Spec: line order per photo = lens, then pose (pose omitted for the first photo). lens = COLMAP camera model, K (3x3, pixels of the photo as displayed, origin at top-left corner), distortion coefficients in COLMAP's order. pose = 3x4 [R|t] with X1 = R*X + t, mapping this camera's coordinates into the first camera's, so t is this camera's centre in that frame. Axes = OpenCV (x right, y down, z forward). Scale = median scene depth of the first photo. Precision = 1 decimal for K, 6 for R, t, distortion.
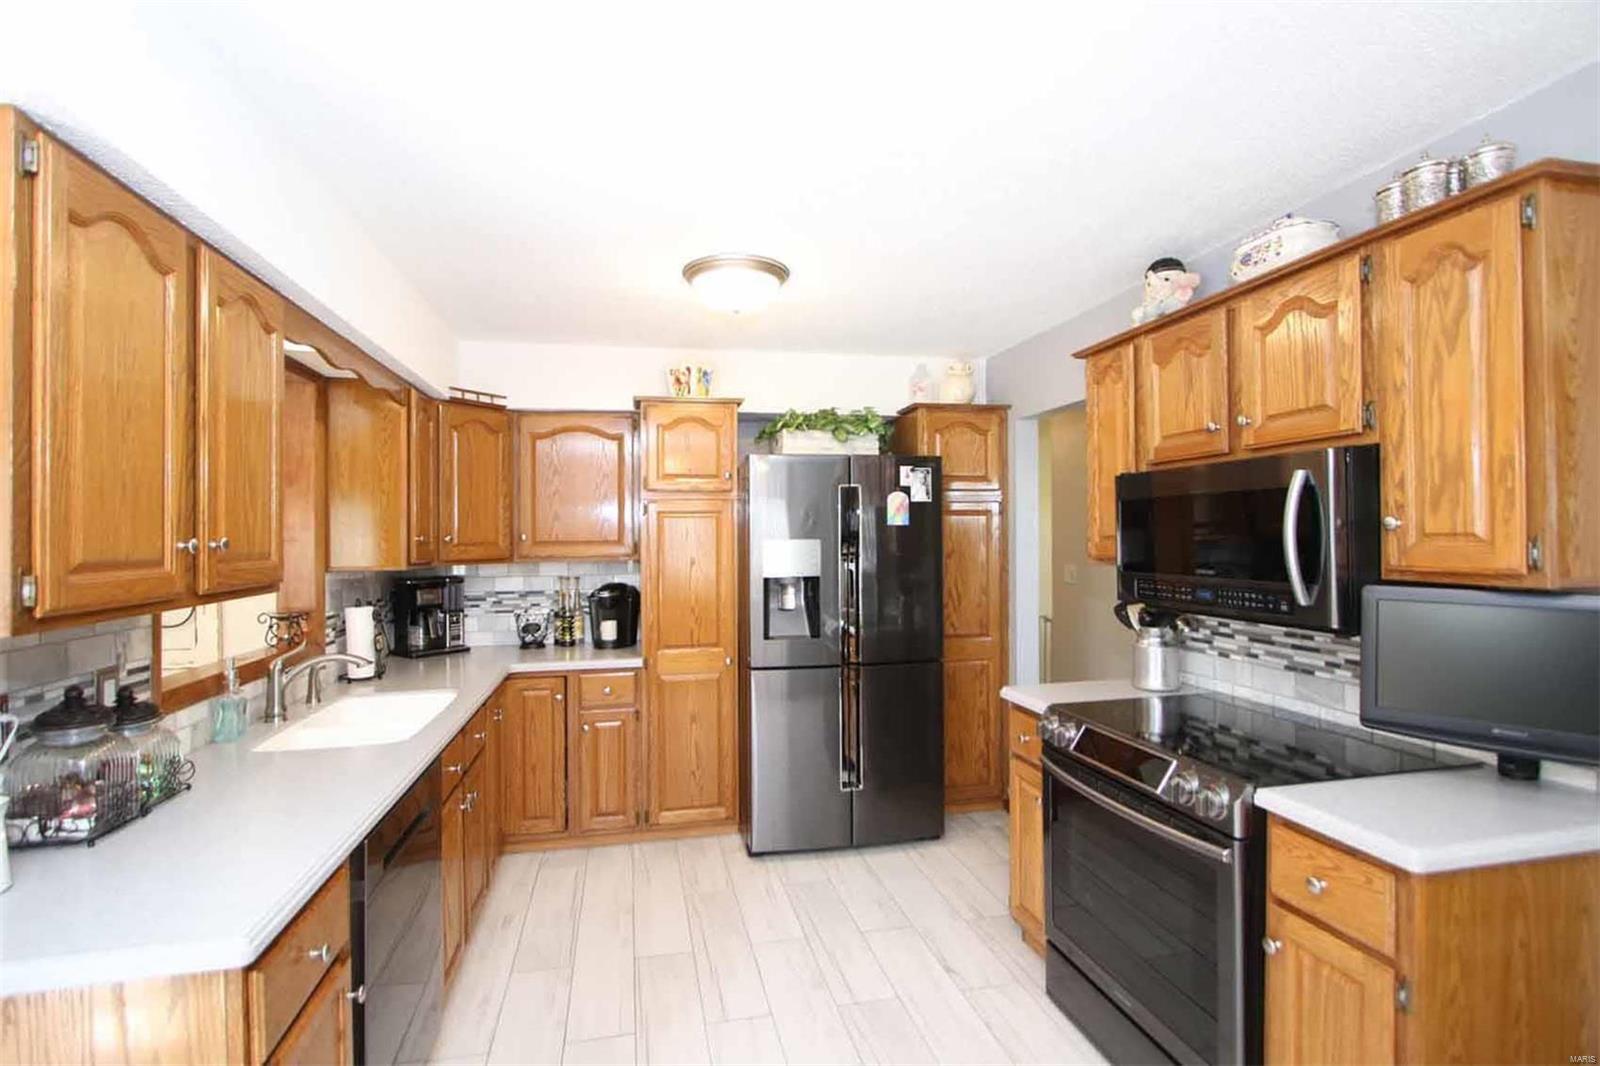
lens RADIAL K [[728.5, 0, 803.3], [0, 728.5, 532.7], [0, 0, 1]] dist [-0.012995, -0.002720]
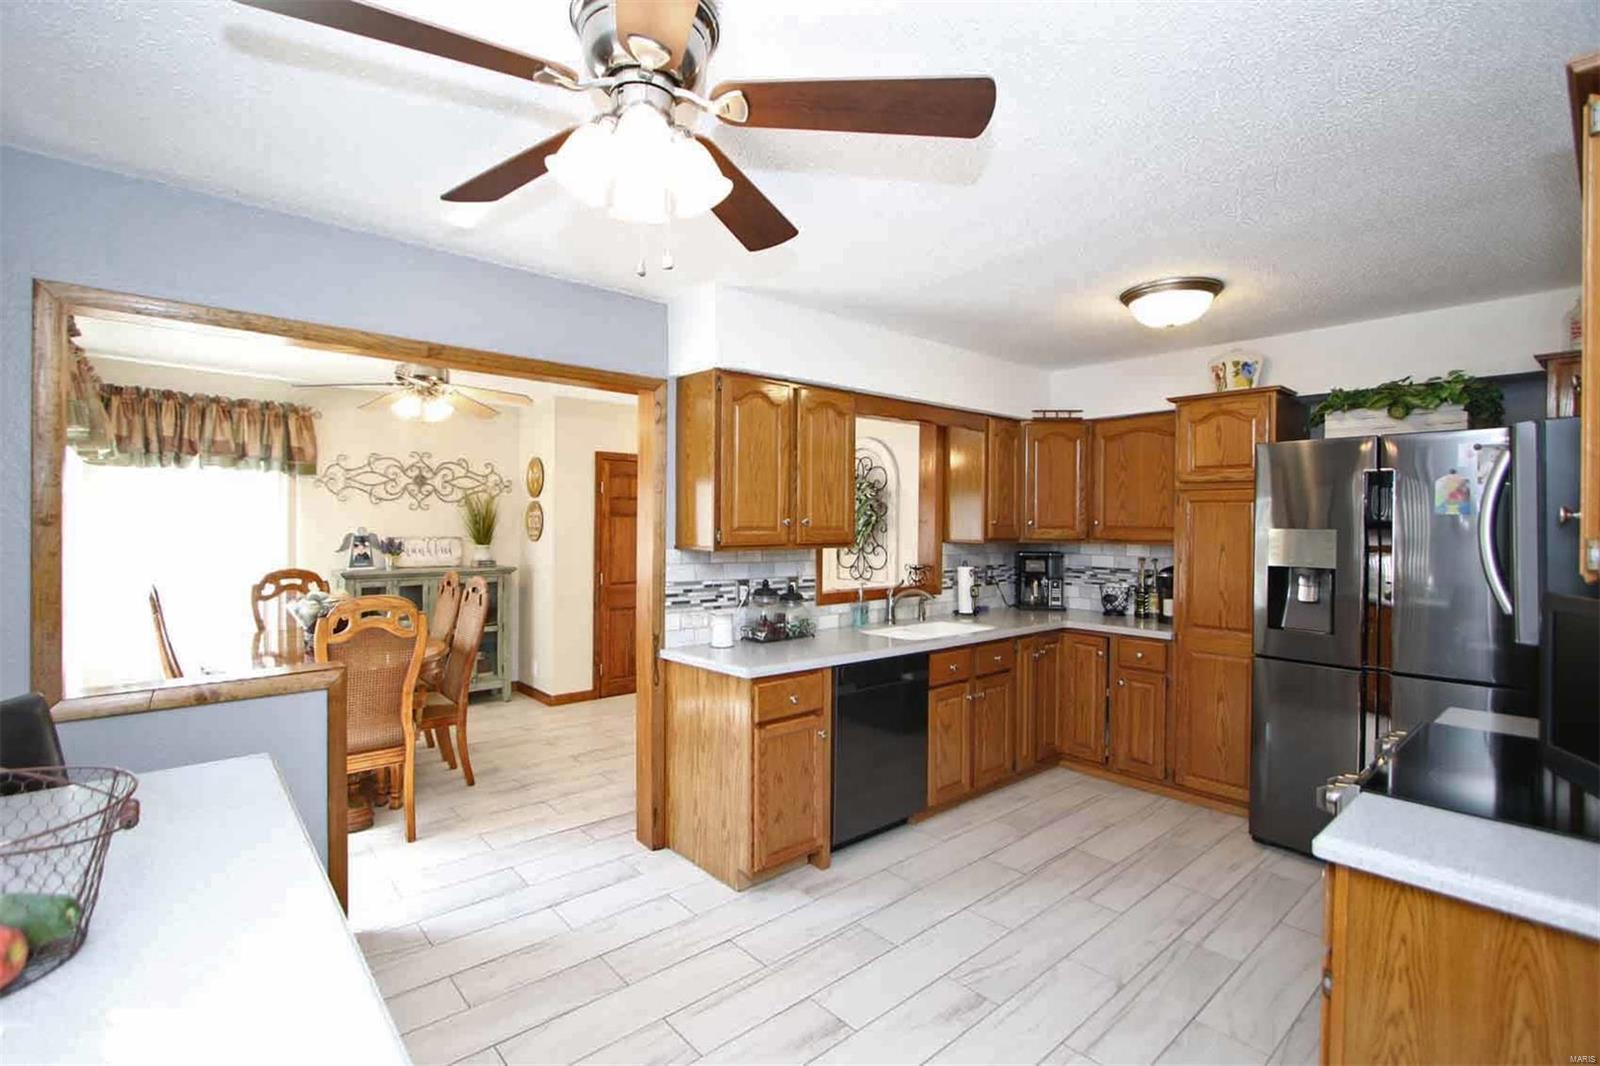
lens RADIAL K [[728.5, 0, 802.8], [0, 728.5, 519.6], [0, 0, 1]] dist [-0.012995, -0.002720]
pose [[0.506396, 0.010751, -0.862234, 0.443940], [-0.010705, 0.999924, 0.006181, -0.001282], [0.862234, 0.006101, 0.506473, -0.052458]]
